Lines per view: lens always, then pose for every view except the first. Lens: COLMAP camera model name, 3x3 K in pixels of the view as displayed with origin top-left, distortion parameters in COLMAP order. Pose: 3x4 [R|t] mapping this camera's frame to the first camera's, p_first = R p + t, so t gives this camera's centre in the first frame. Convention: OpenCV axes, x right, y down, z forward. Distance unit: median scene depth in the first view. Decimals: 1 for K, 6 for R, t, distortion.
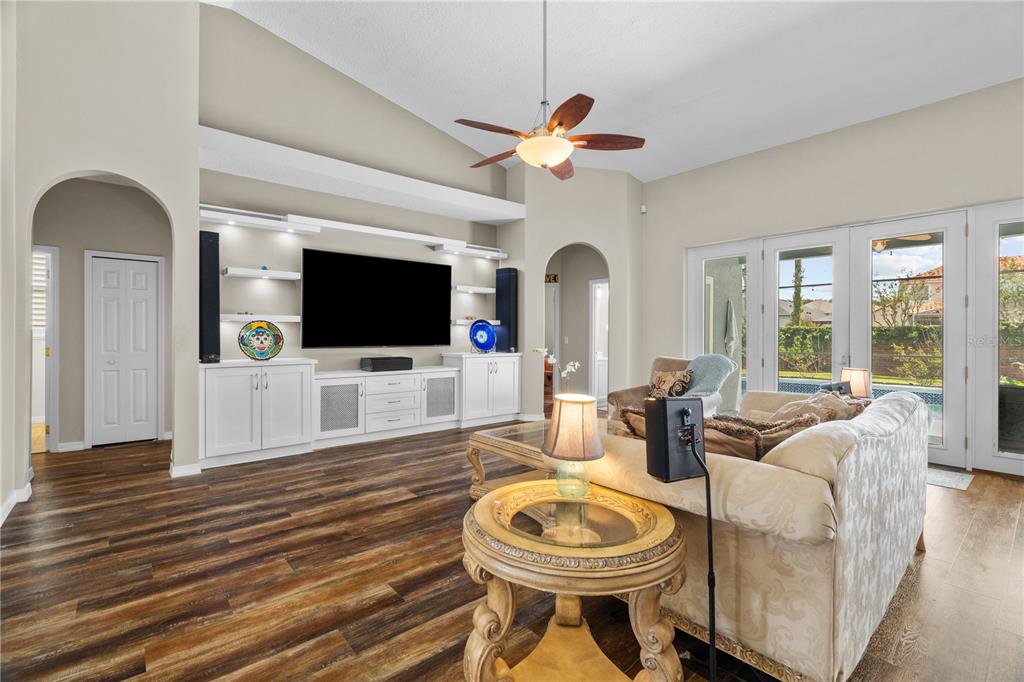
lens RADIAL K [[467.4, 0, 511.3], [0, 467.4, 338.8], [0, 0, 1]] dist [-0.008004, 0.002743]
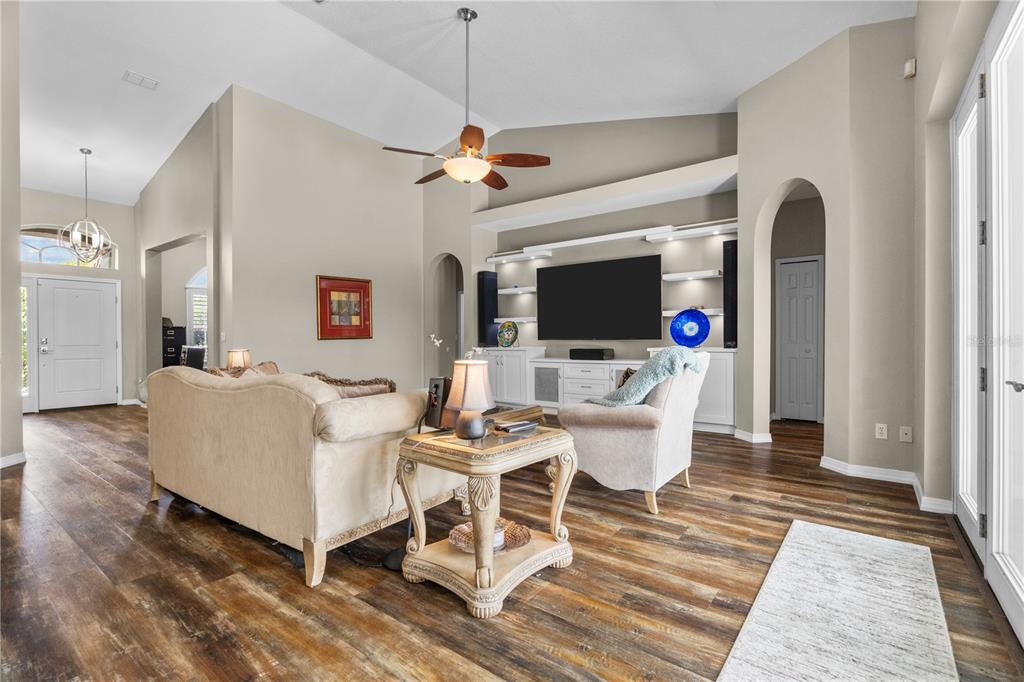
lens RADIAL K [[467.4, 0, 503.4], [0, 467.4, 343.8], [0, 0, 1]] dist [-0.008004, 0.002743]
pose [[0.205003, 0.005919, -0.978743, 0.754055], [-0.004095, 0.999978, 0.005190, 0.021033], [0.978753, 0.002944, 0.205023, 0.506408]]
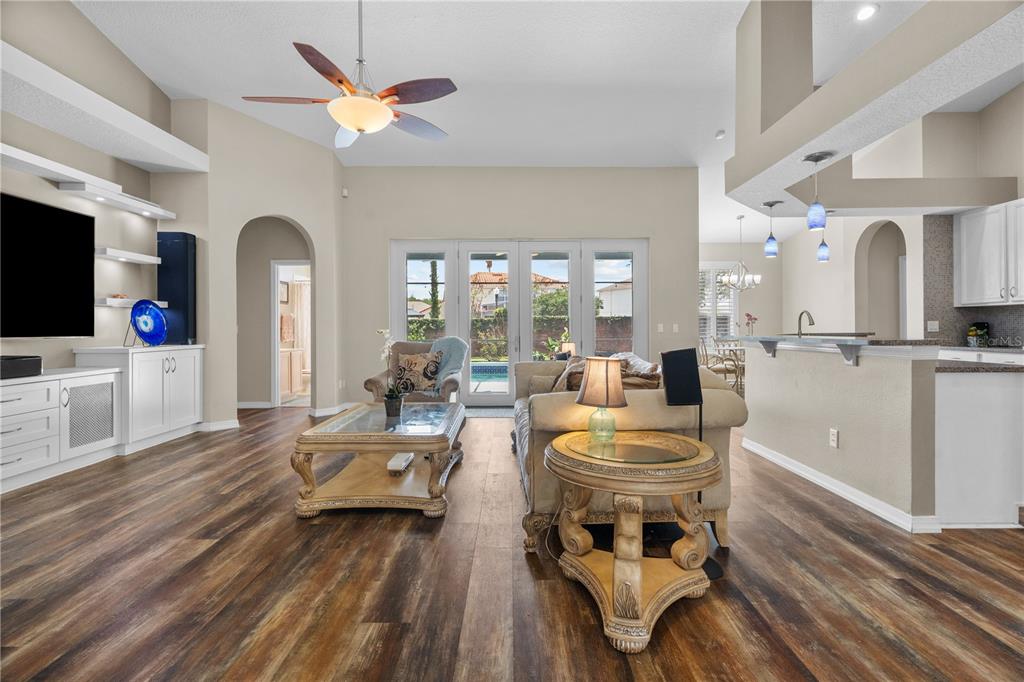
lens RADIAL K [[467.4, 0, 519.8], [0, 467.4, 331.8], [0, 0, 1]] dist [-0.008004, 0.002743]
pose [[0.633018, -0.013838, 0.774013, -0.263277], [0.015559, 0.999866, 0.005151, 0.014080], [-0.773981, 0.008783, 0.633148, 0.111782]]
